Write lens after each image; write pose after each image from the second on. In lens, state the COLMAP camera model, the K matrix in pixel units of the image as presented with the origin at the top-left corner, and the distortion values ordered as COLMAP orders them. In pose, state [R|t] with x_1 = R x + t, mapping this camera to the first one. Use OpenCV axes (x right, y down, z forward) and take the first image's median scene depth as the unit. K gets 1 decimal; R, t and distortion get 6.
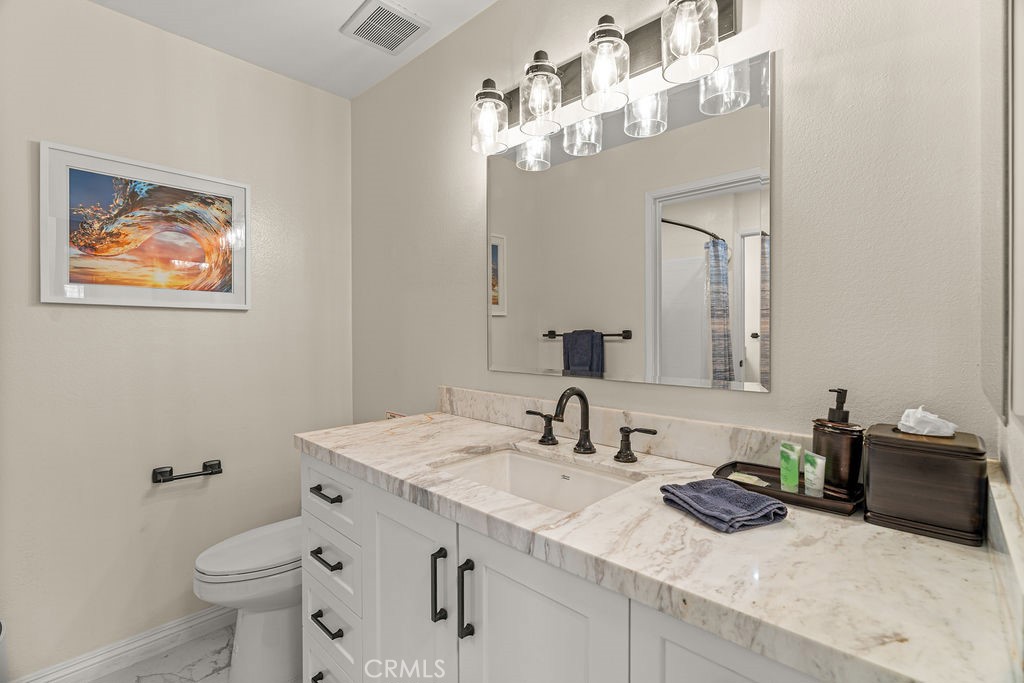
lens RADIAL K [[466.2, 0, 511.0], [0, 466.2, 340.8], [0, 0, 1]] dist [-0.004477, 0.000242]
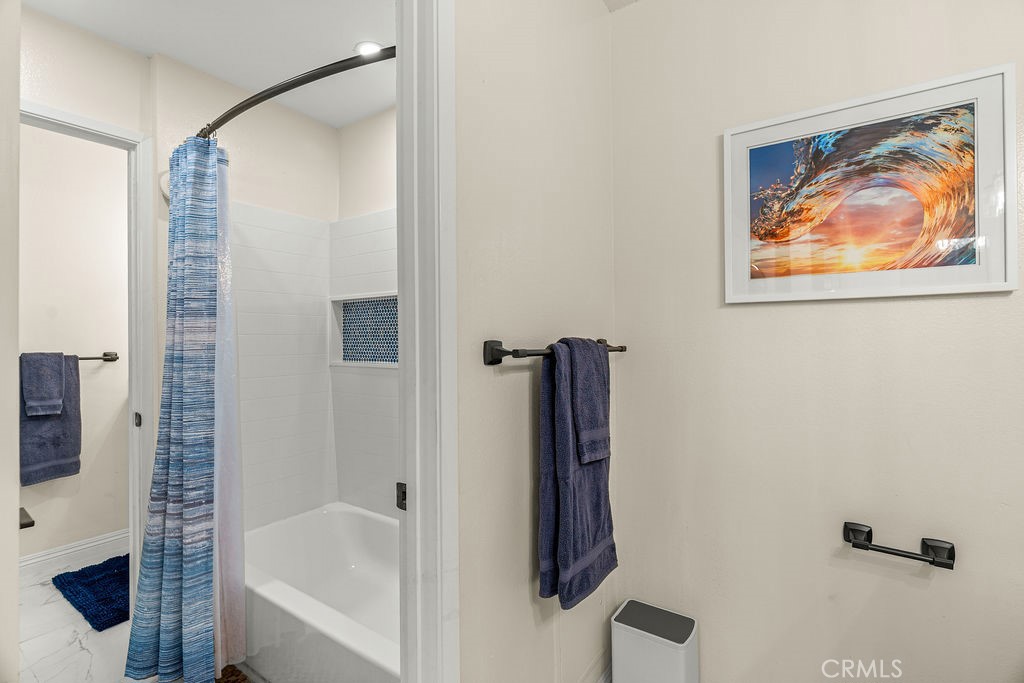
lens RADIAL K [[466.2, 0, 511.4], [0, 466.2, 330.5], [0, 0, 1]] dist [-0.004477, 0.000242]
pose [[0.173797, -0.001156, -0.984781, -0.144274], [0.010125, 0.999949, 0.000613, -0.029655], [0.984729, -0.010077, 0.173800, 0.363500]]
